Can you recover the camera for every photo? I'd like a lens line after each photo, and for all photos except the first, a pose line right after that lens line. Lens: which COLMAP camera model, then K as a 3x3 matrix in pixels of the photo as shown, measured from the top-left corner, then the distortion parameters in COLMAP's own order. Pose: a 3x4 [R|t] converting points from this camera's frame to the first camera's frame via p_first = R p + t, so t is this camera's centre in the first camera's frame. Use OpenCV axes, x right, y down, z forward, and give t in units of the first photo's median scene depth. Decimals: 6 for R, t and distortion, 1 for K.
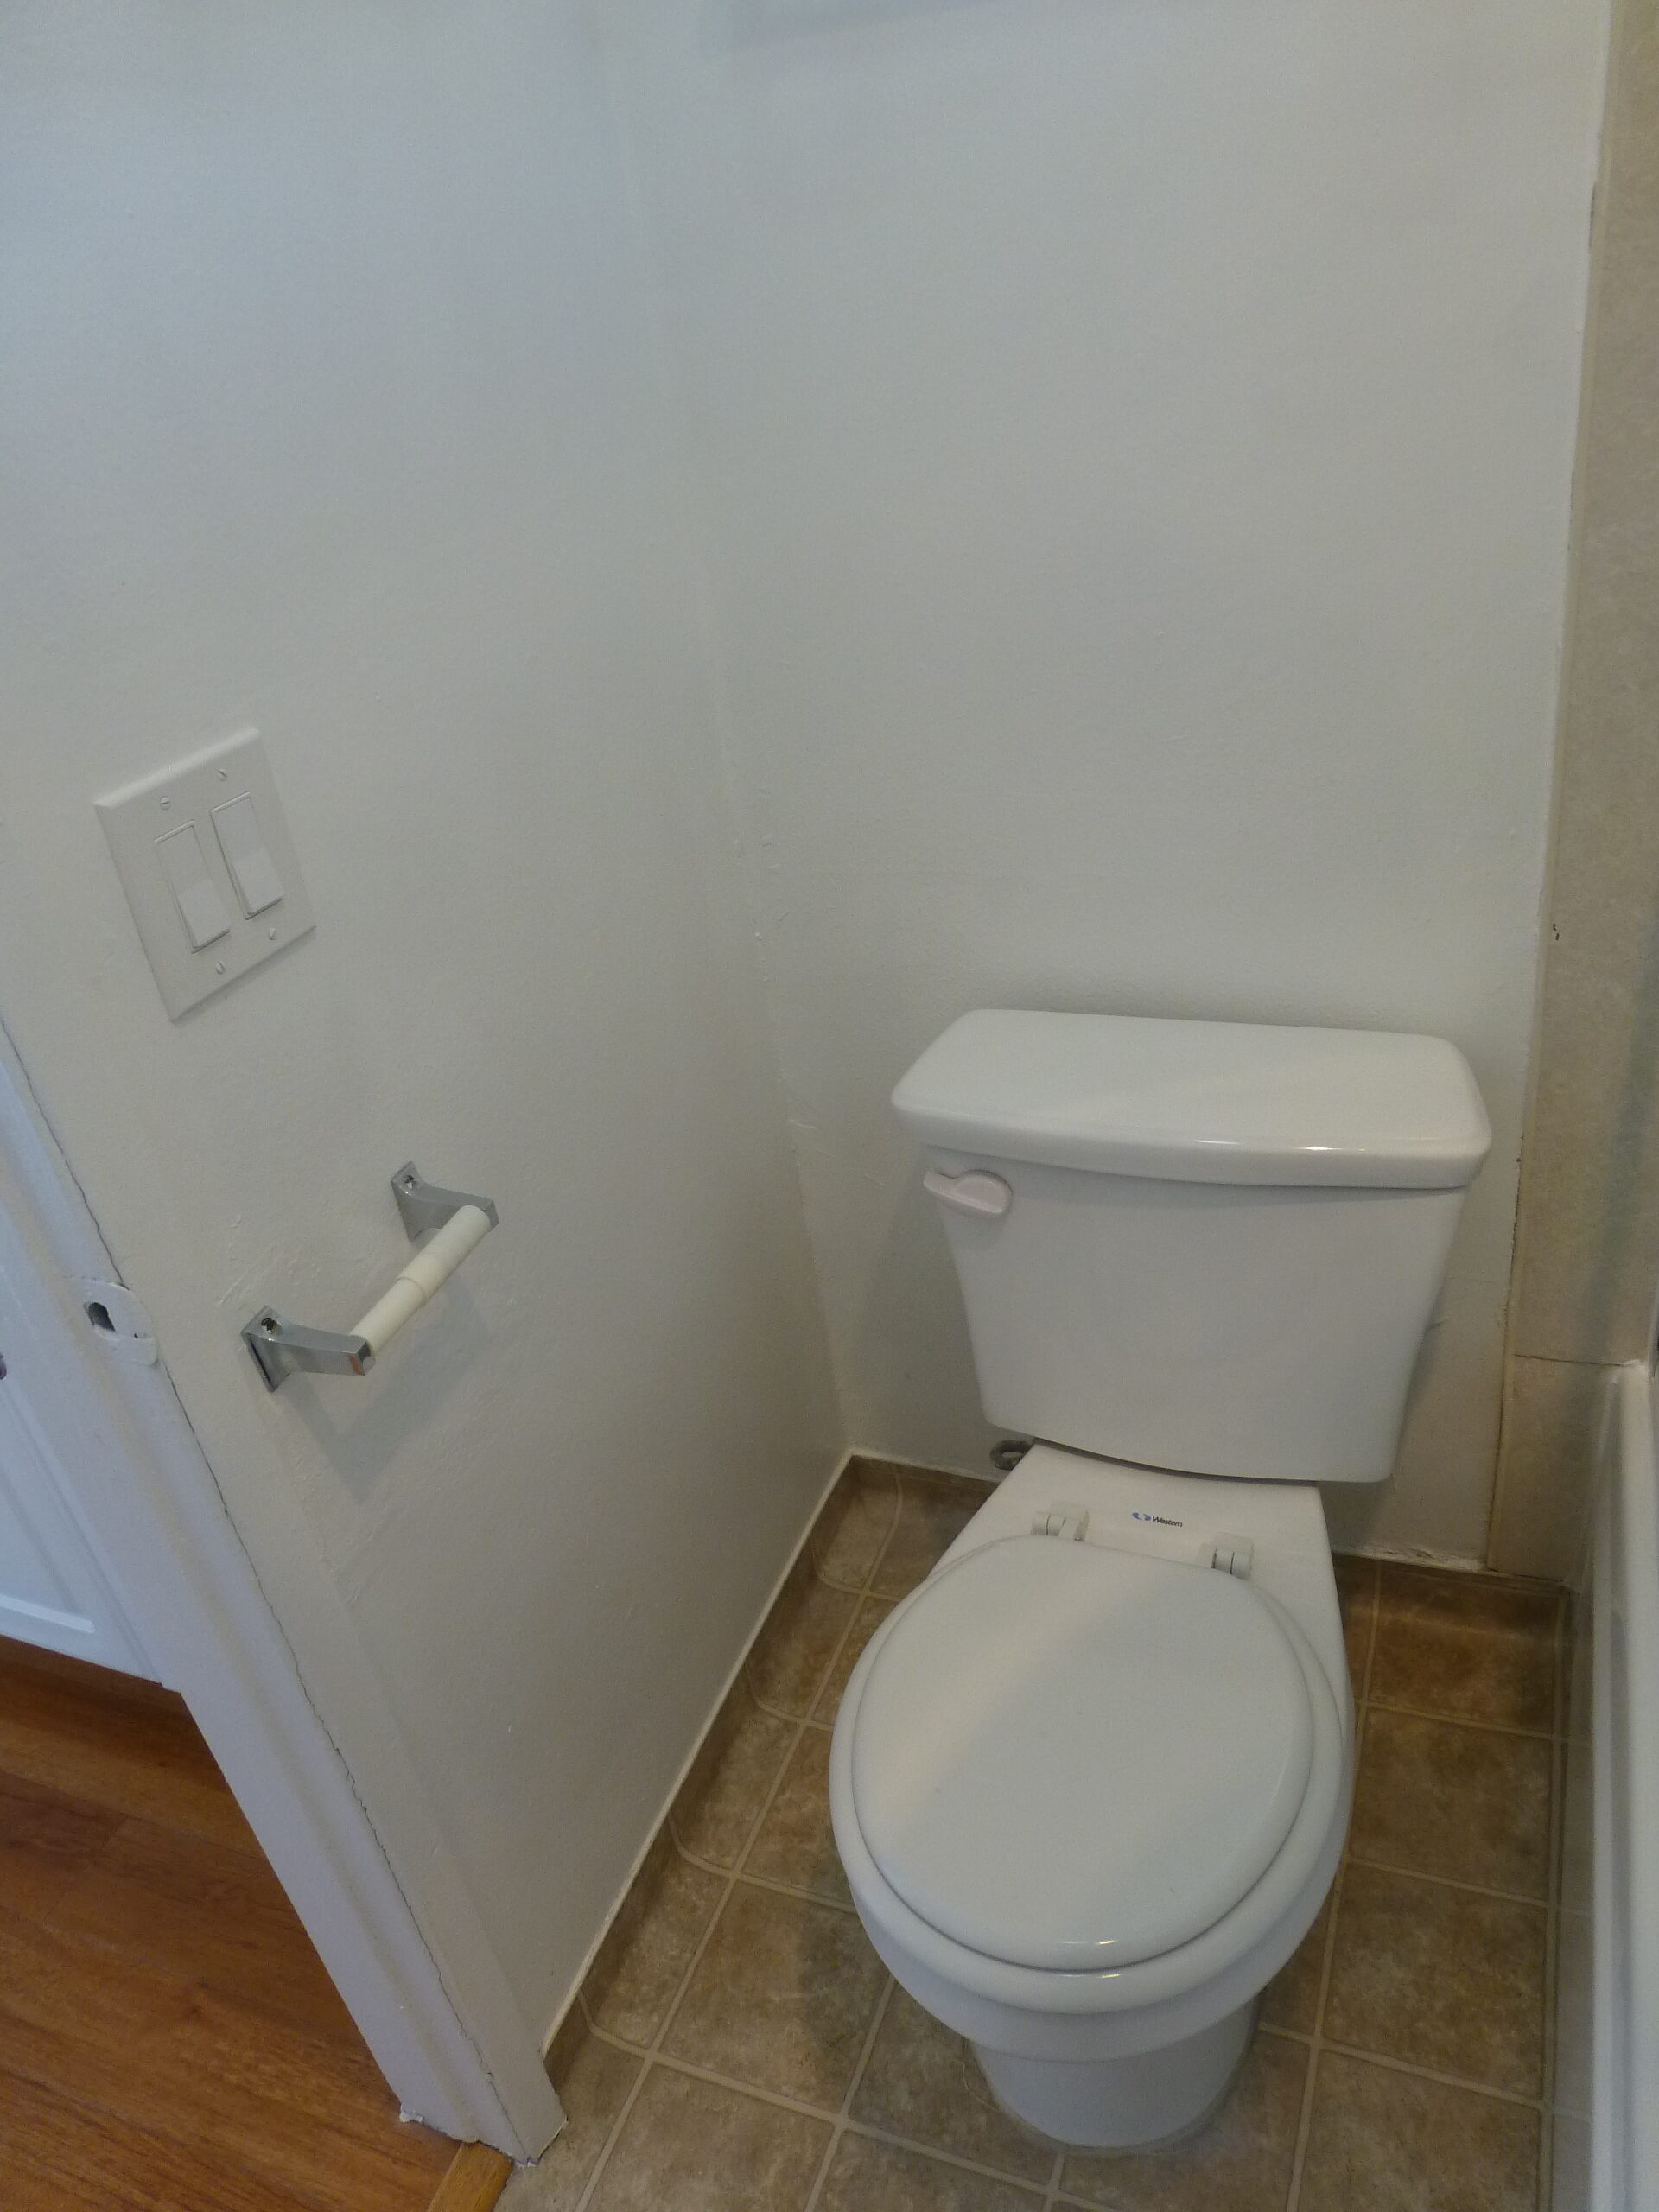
lens RADIAL K [[1585.2, 0, 829.5], [0, 1585.2, 1106.0], [0, 0, 1]] dist [-0.026003, -0.006433]
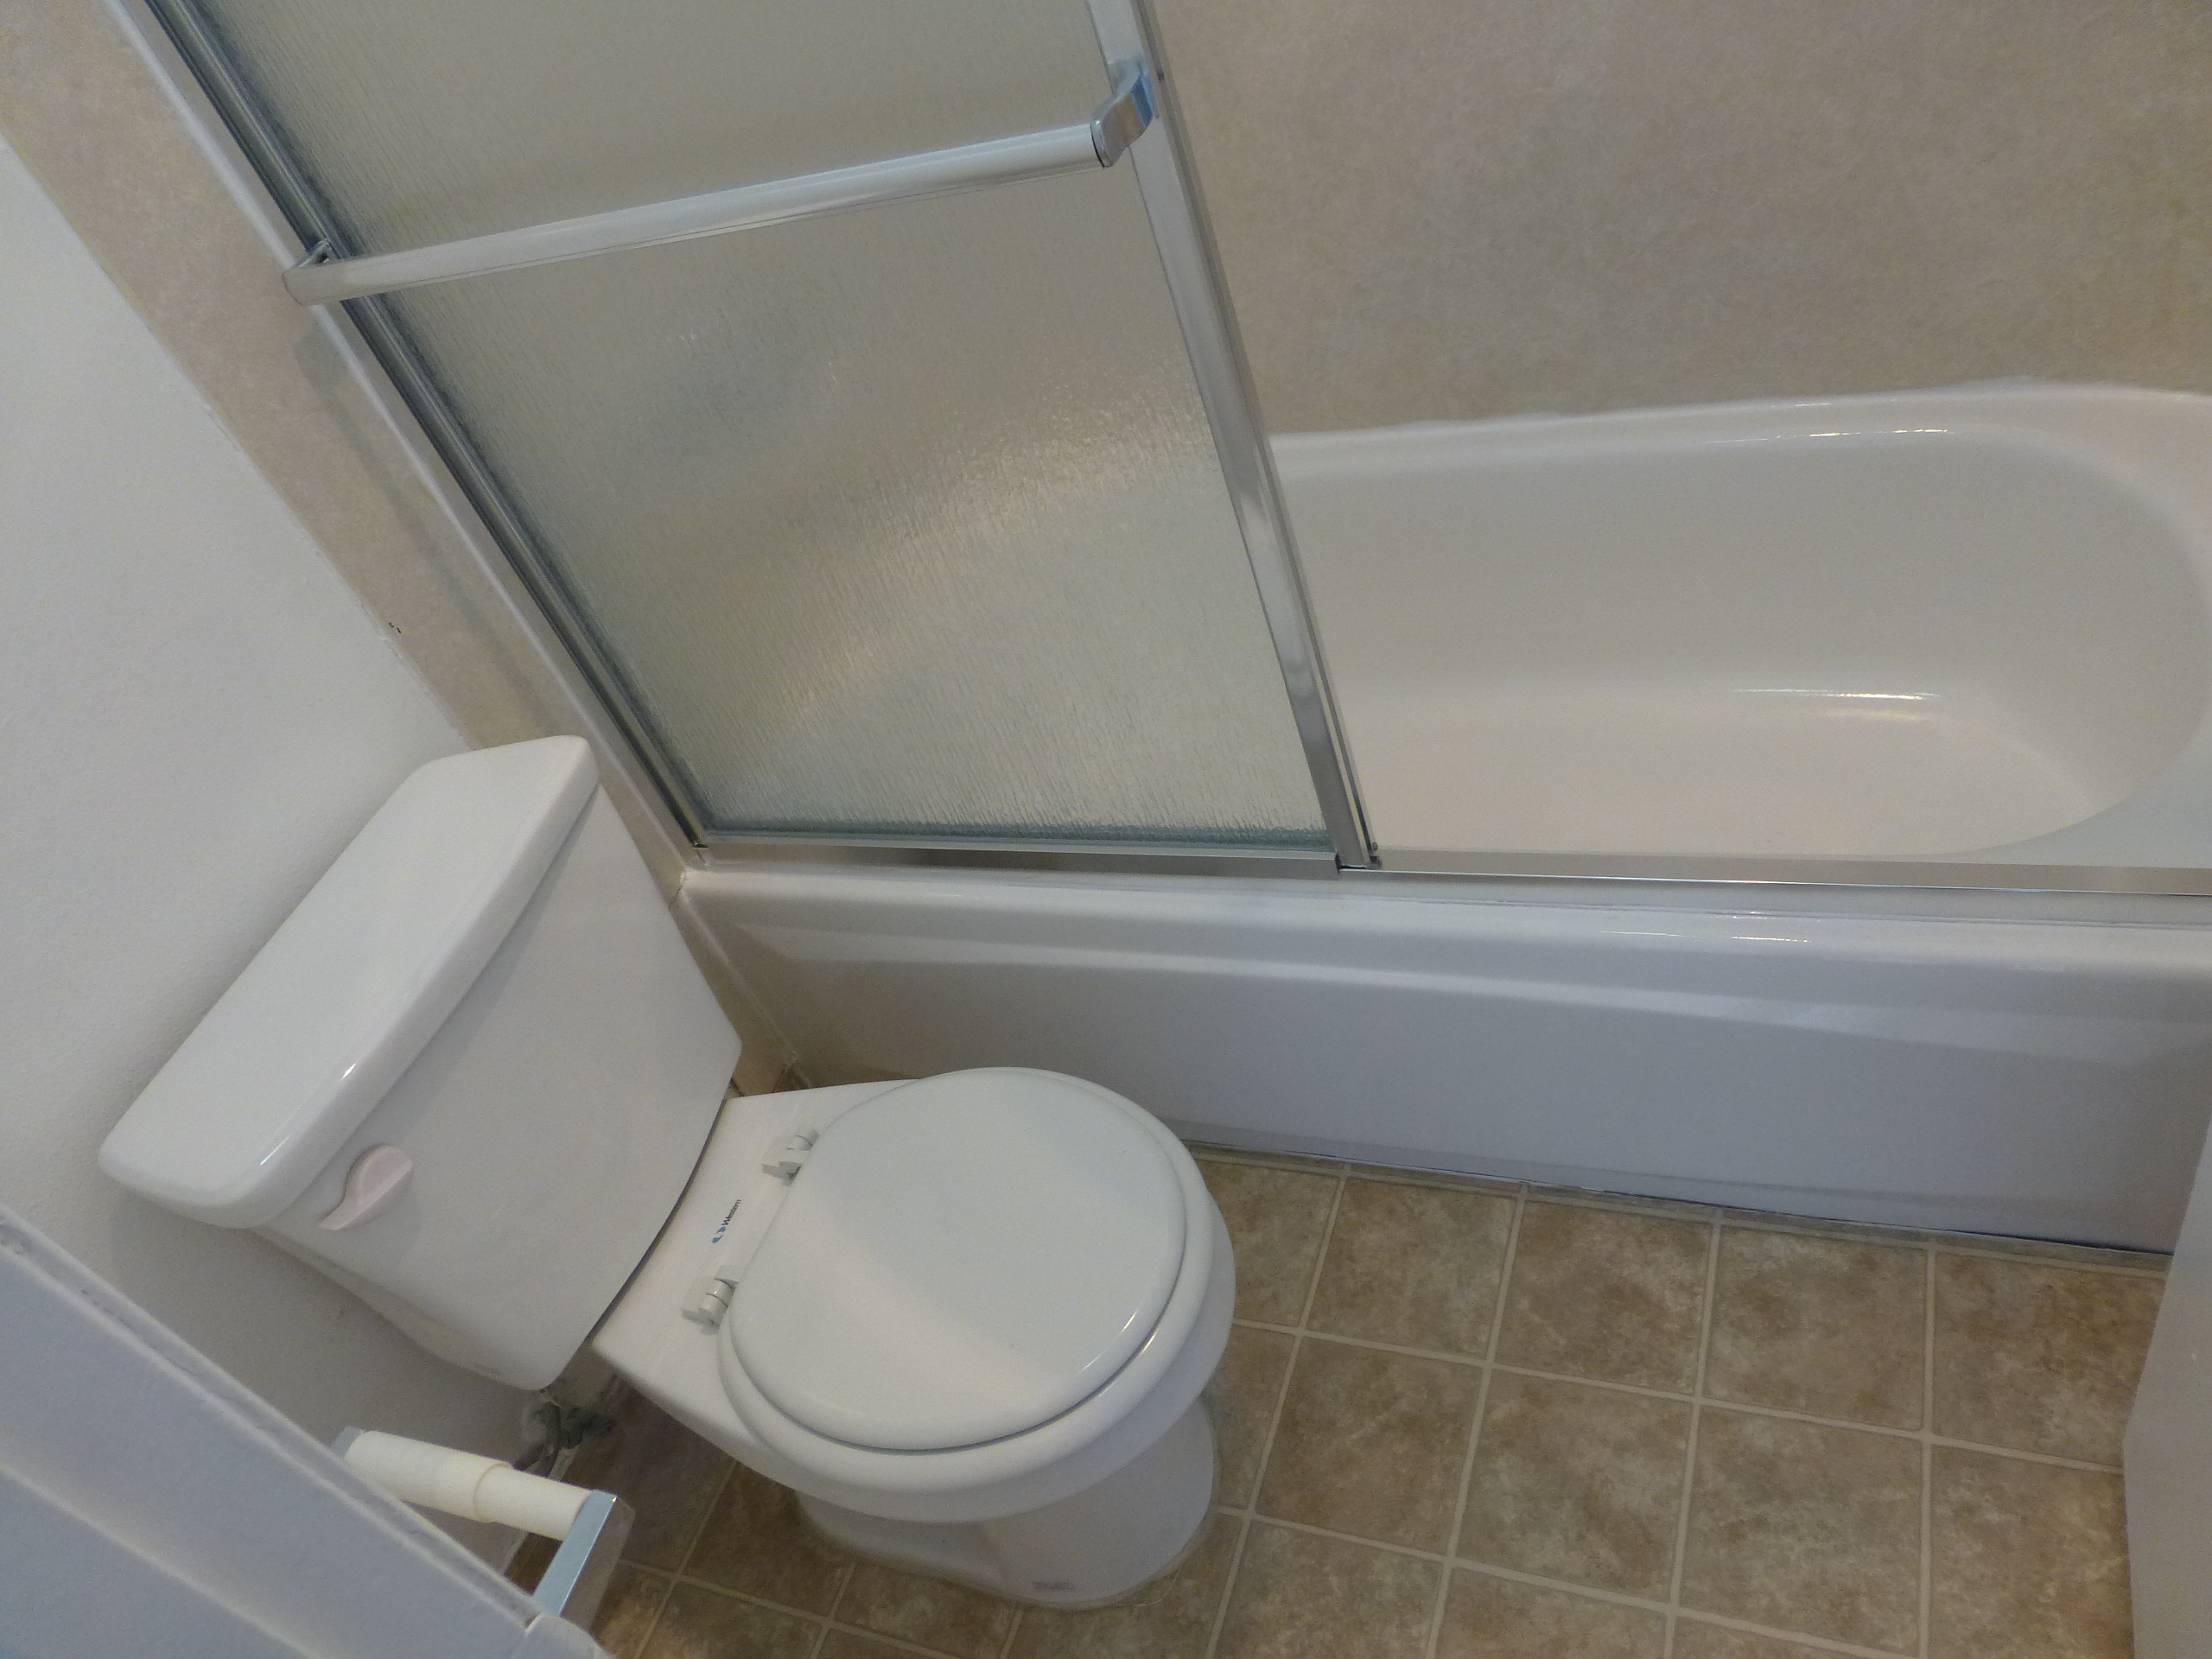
lens RADIAL K [[1585.2, 0, 1106.0], [0, 1585.2, 829.5], [0, 0, 1]] dist [-0.026003, -0.006433]
pose [[0.018226, -0.580679, 0.813929, -0.476413], [0.746205, 0.549723, 0.375477, -0.072611], [-0.665467, 0.600514, 0.443325, 0.262773]]
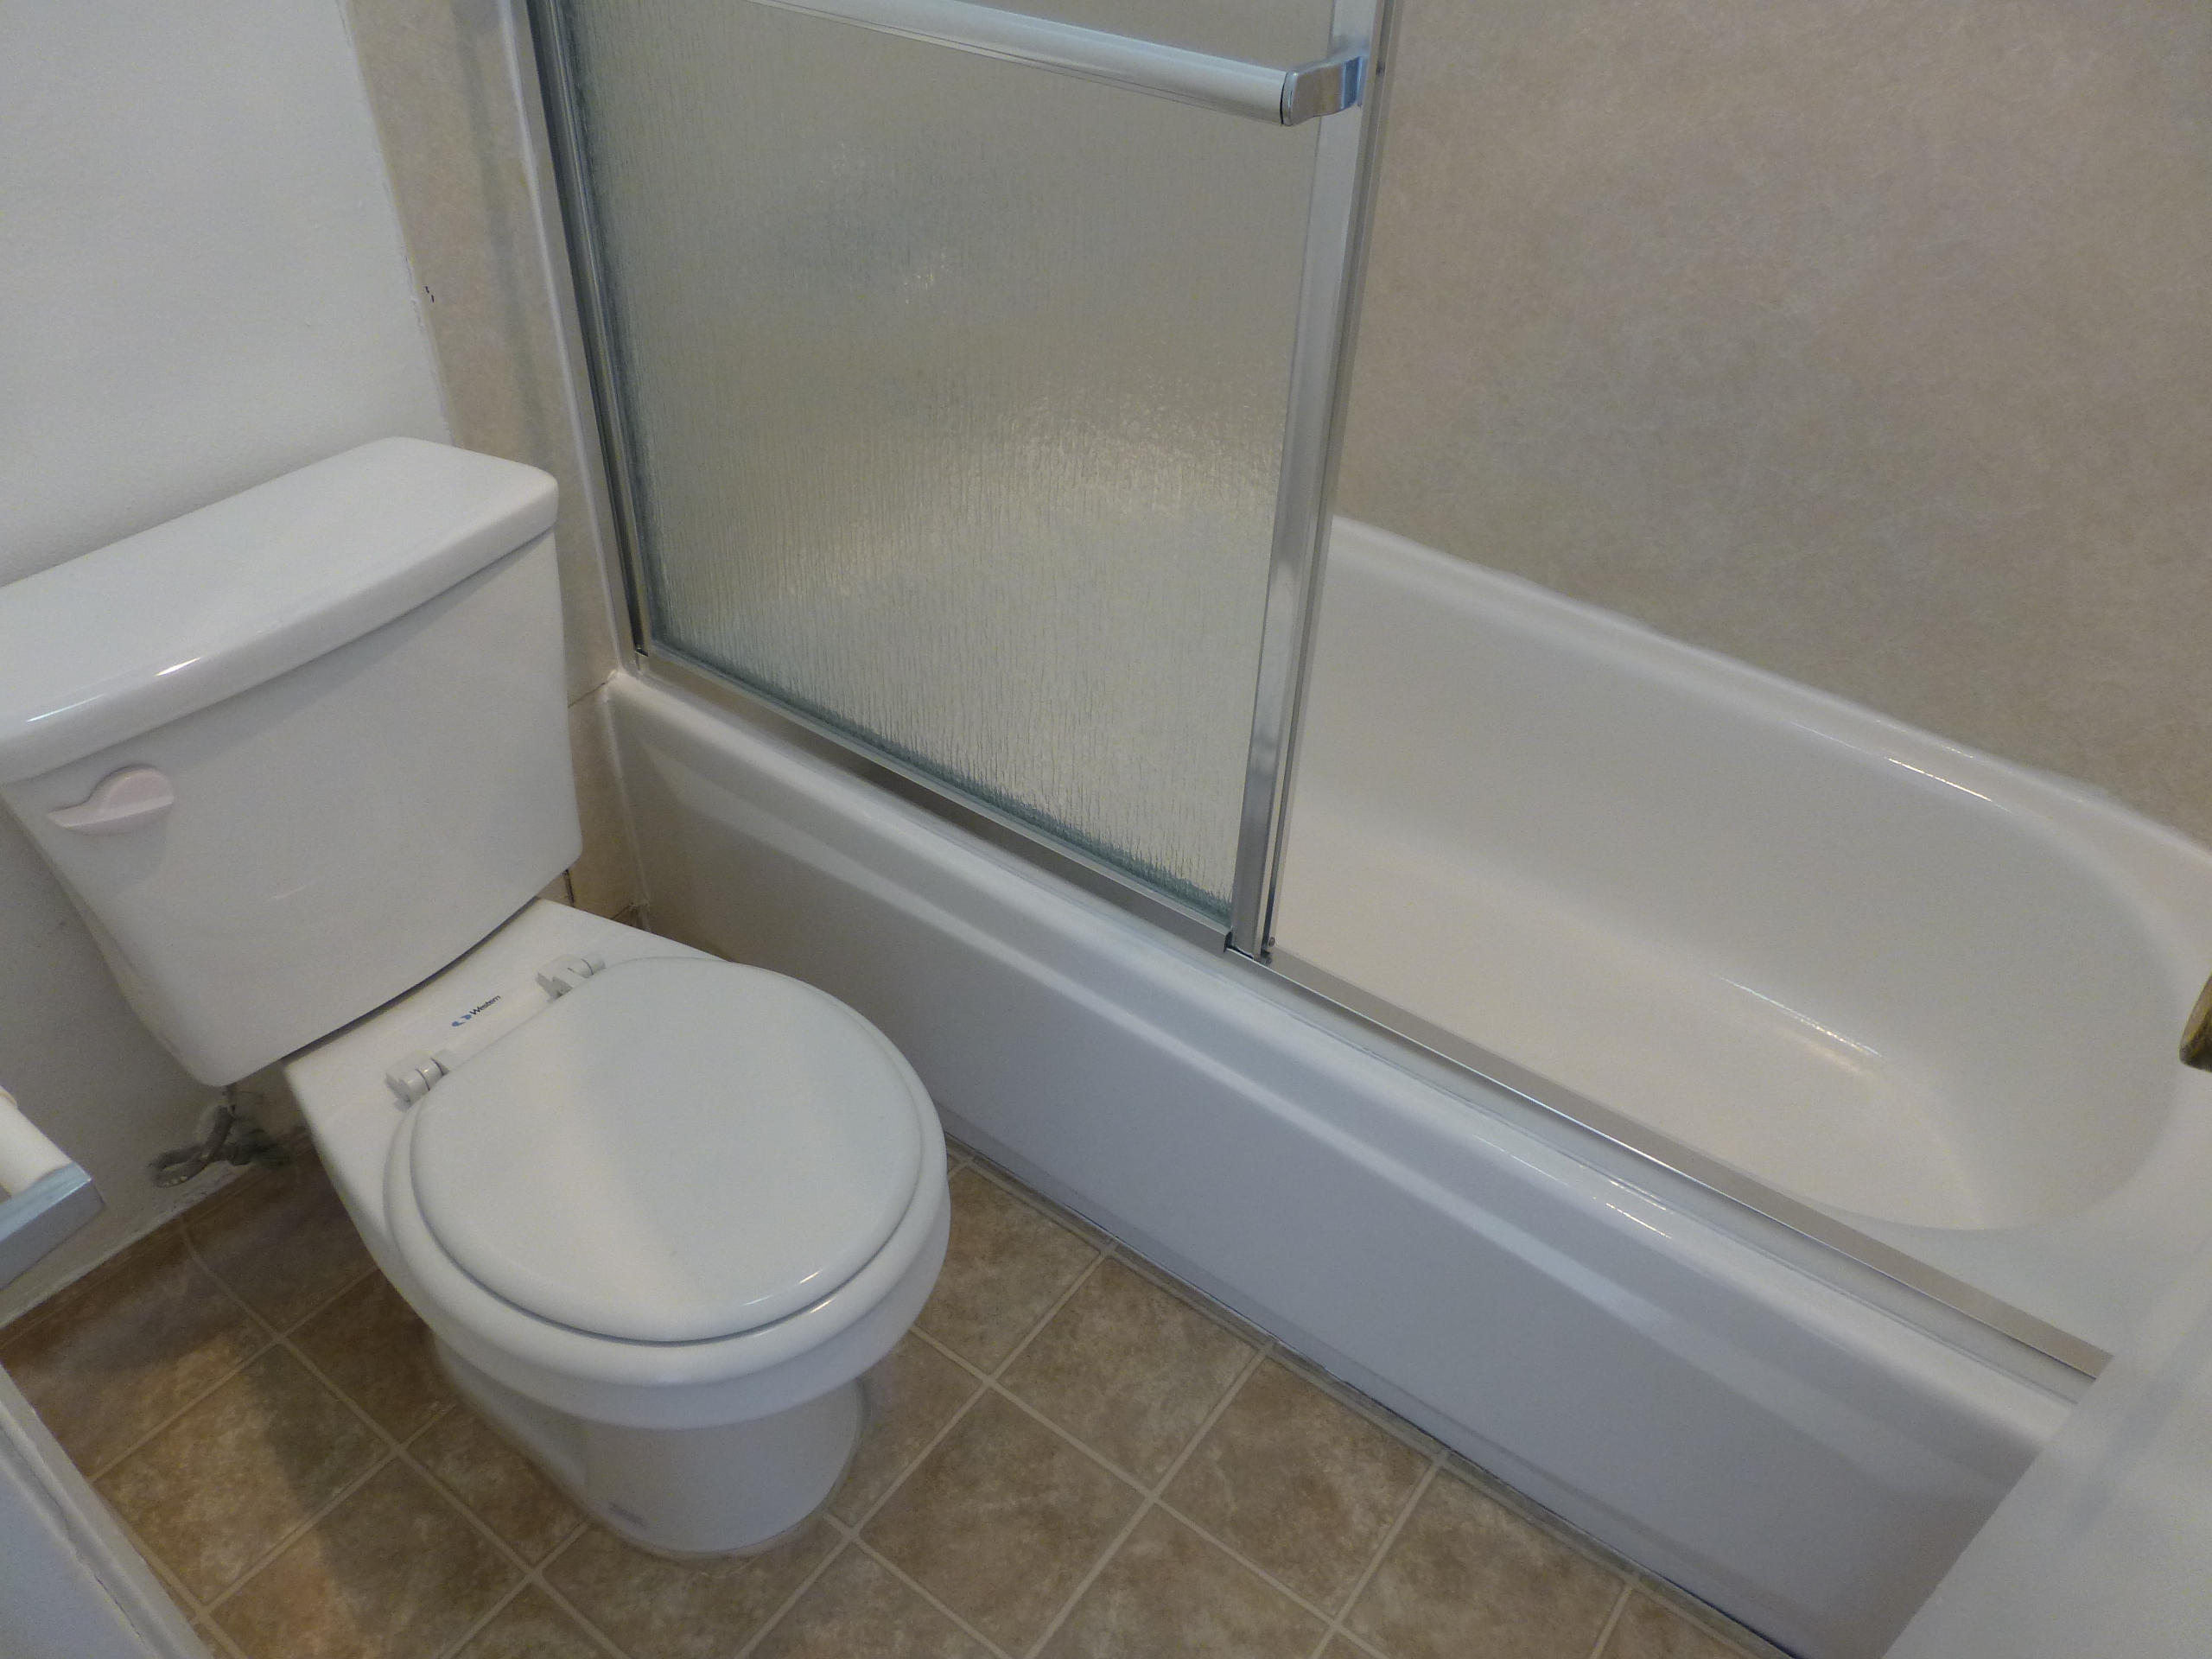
lens RADIAL K [[1585.2, 0, 1106.0], [0, 1585.2, 829.5], [0, 0, 1]] dist [-0.026003, -0.006433]
pose [[0.255331, -0.500792, 0.827051, -0.434823], [0.441169, 0.821509, 0.361237, 0.001008], [-0.860335, 0.272635, 0.430691, 0.259614]]
